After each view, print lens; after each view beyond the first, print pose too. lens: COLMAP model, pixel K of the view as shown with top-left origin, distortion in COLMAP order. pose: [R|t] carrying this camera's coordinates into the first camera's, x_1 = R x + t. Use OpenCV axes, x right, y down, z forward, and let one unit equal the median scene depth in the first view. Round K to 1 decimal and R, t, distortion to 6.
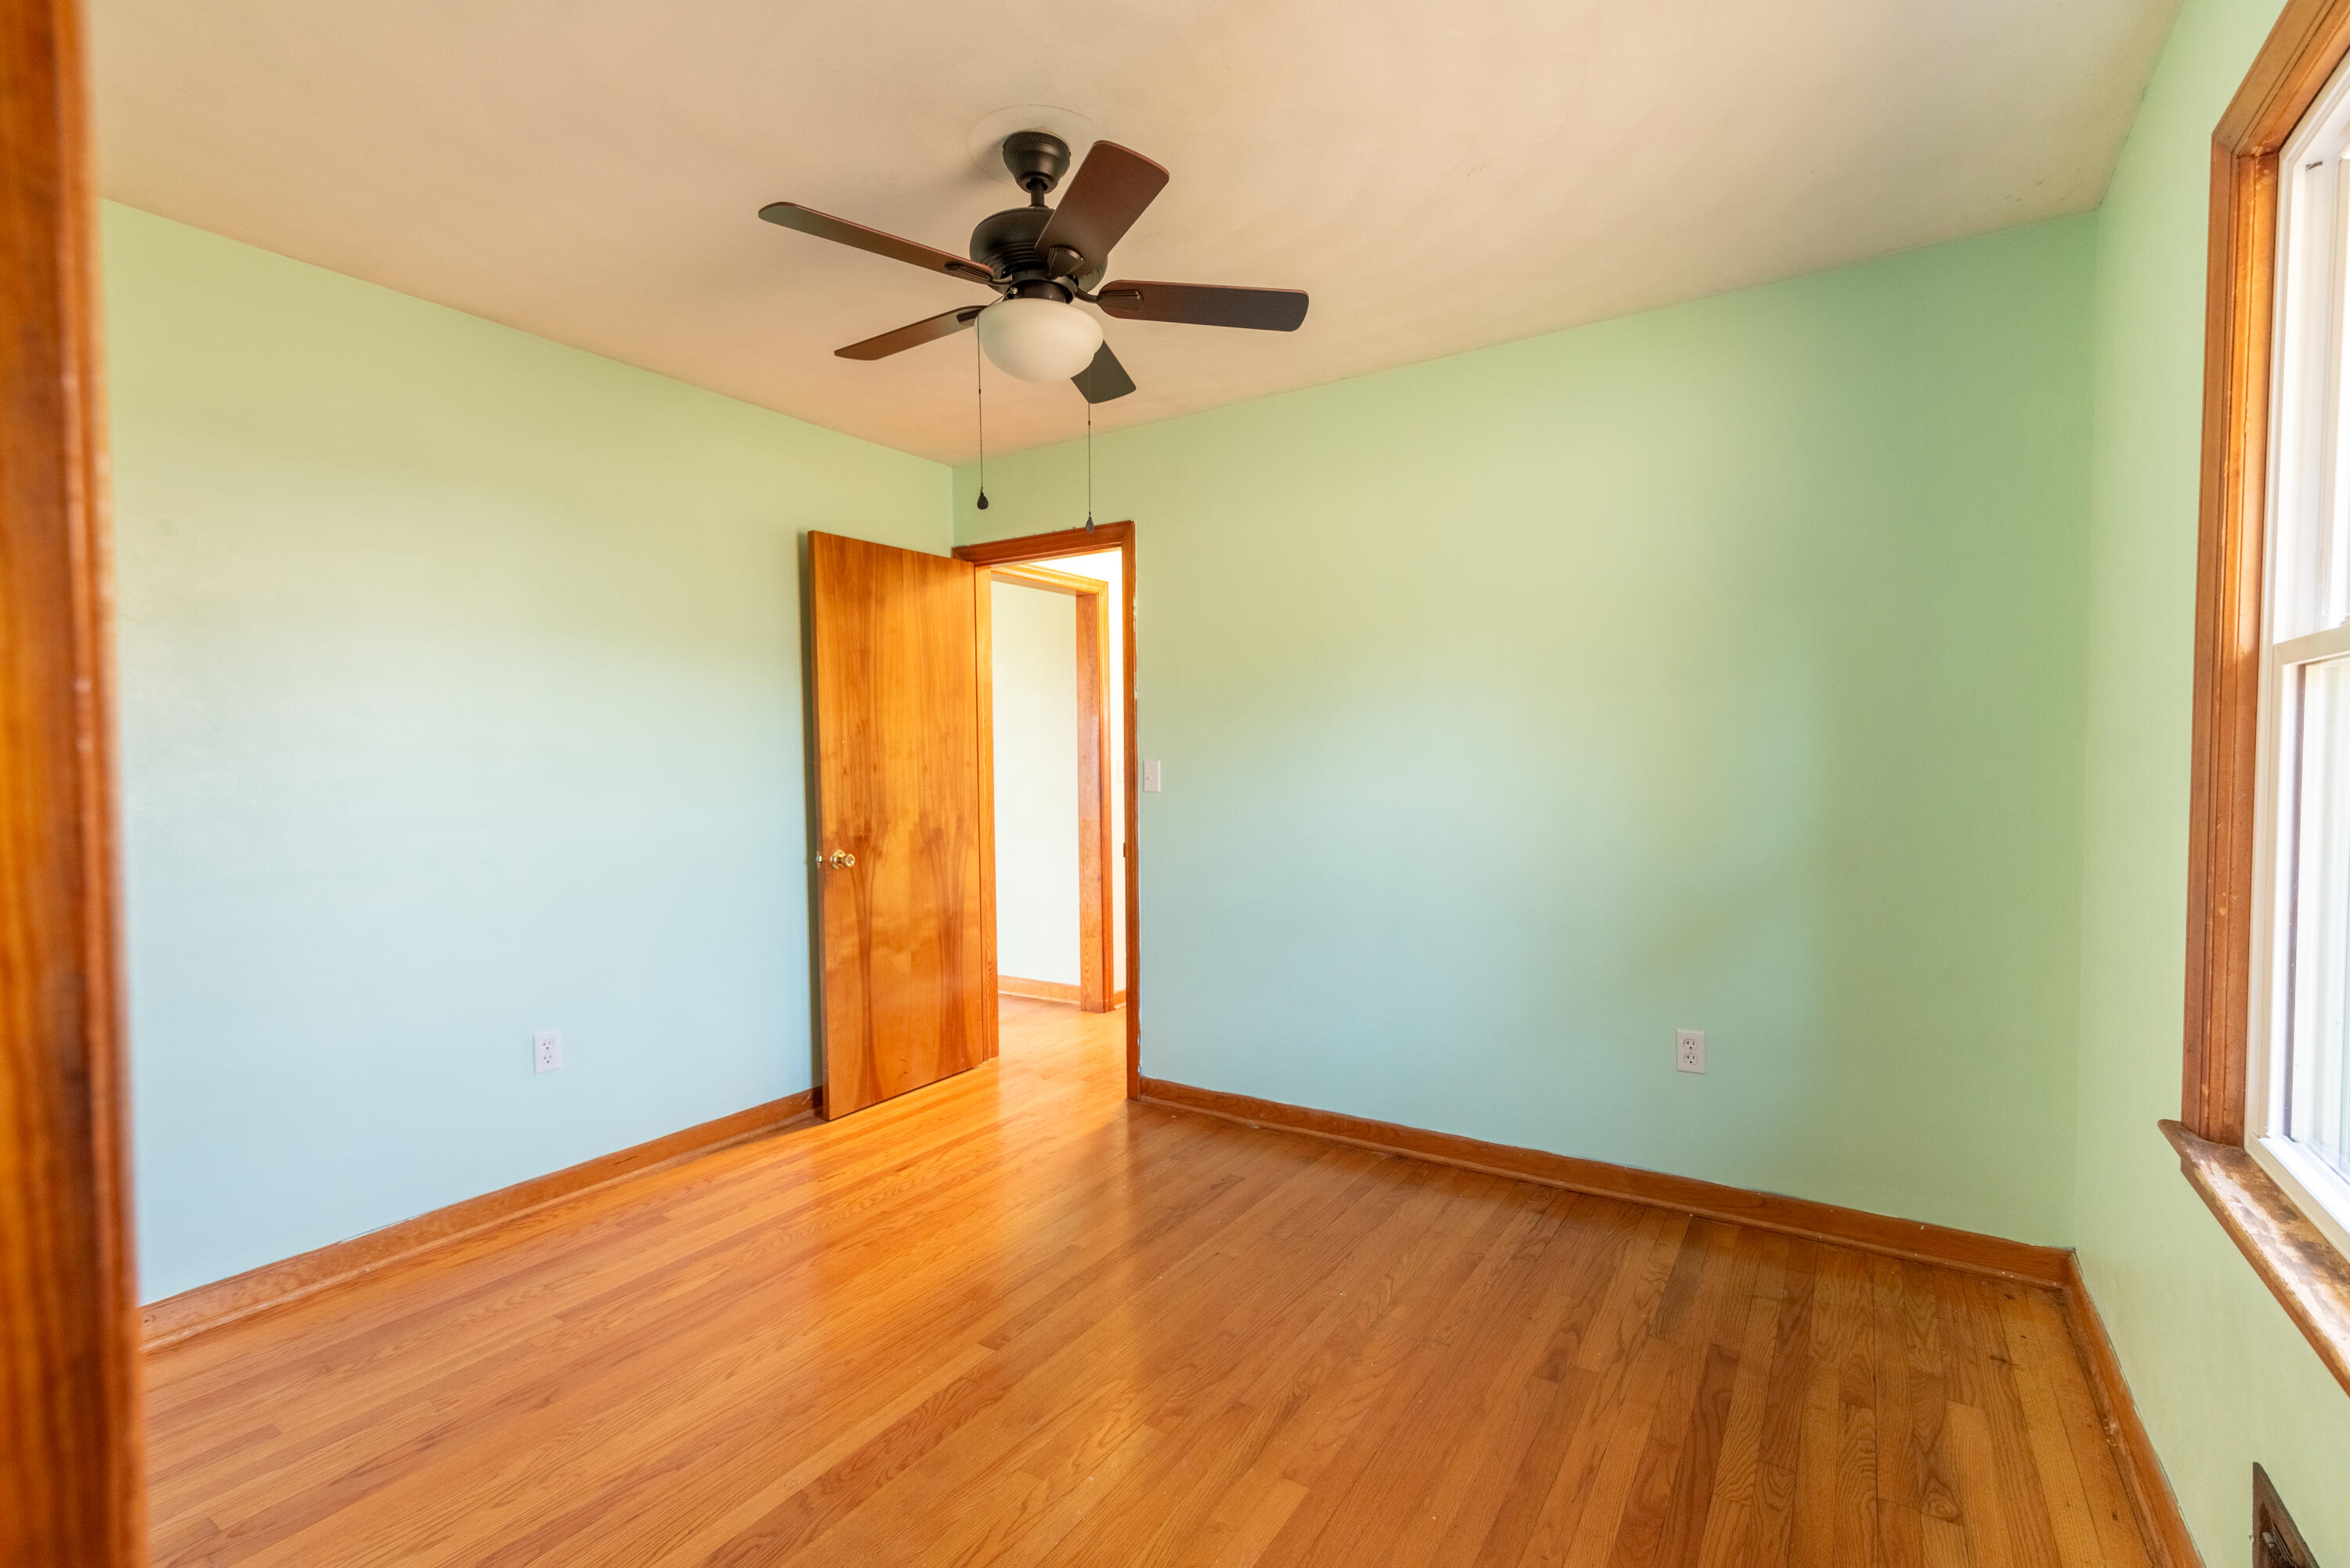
lens RADIAL K [[1065.1, 0, 1172.8], [0, 1065.1, 789.8], [0, 0, 1]] dist [0.011844, -0.000362]
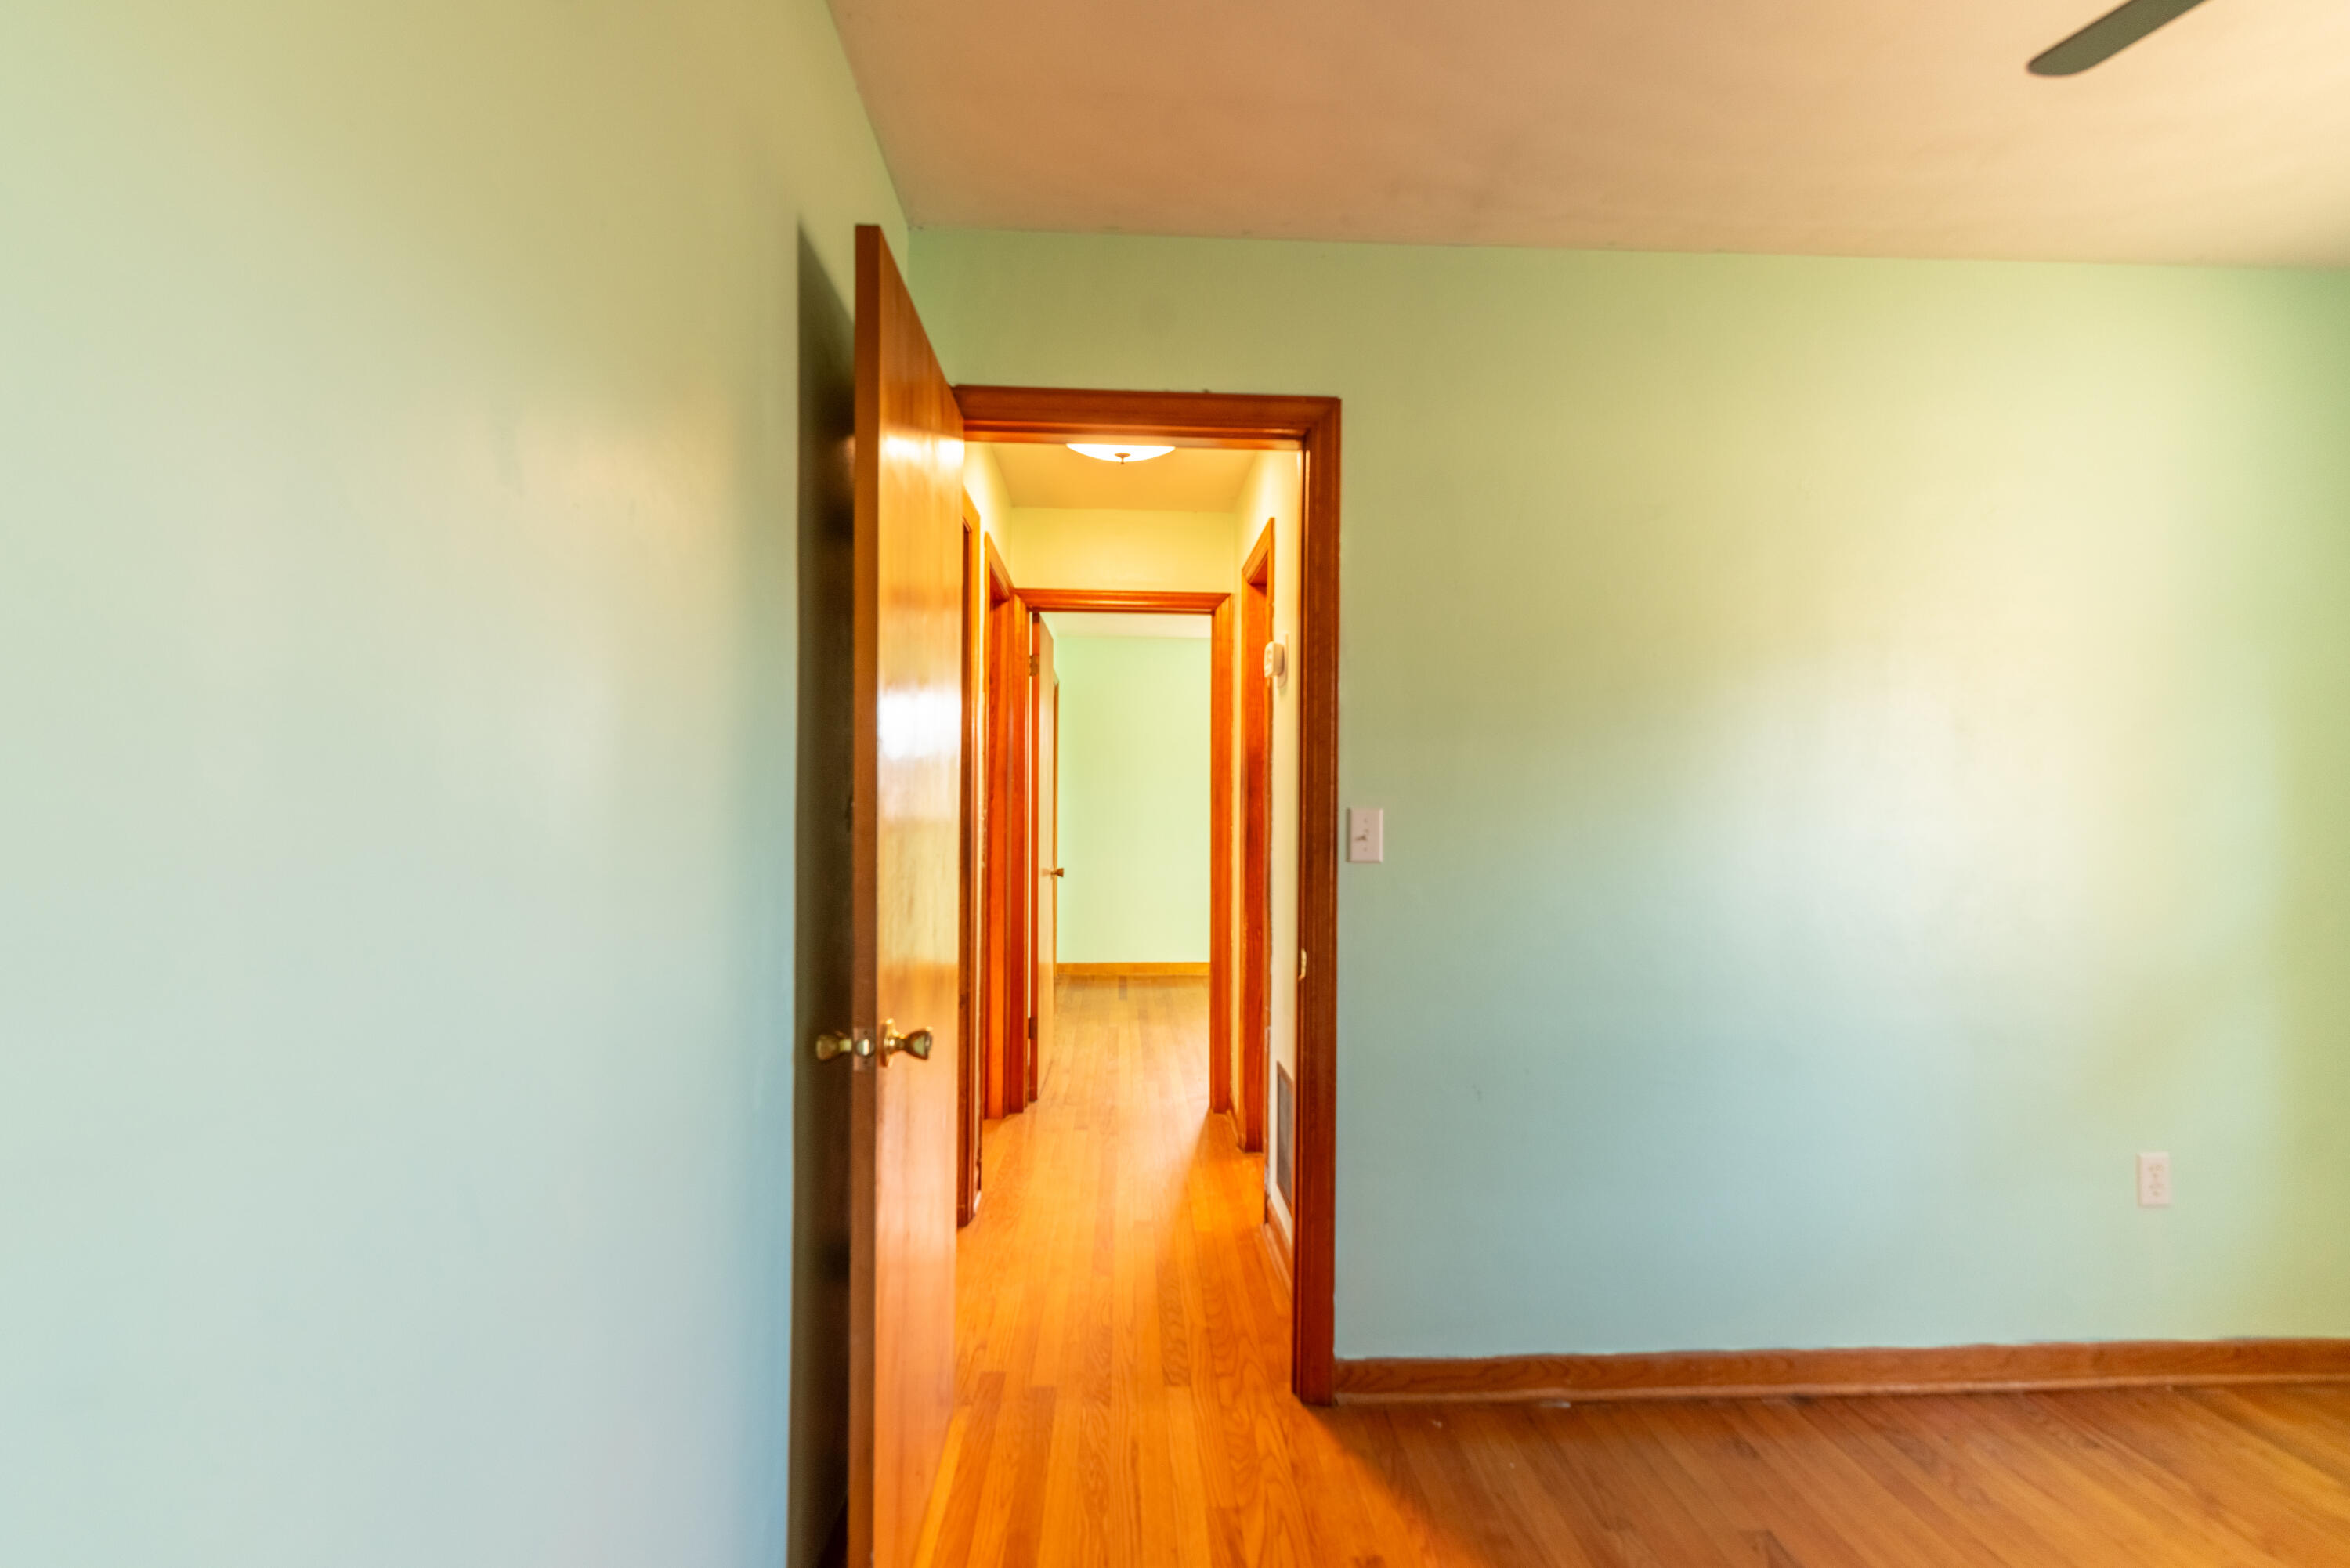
lens RADIAL K [[1065.1, 0, 1172.8], [0, 1065.1, 789.8], [0, 0, 1]] dist [0.011844, -0.000362]
pose [[0.806886, 0.024750, 0.590189, -0.526995], [0.005501, 0.998764, -0.049403, -0.010425], [-0.590682, 0.043109, 0.805752, 0.680266]]
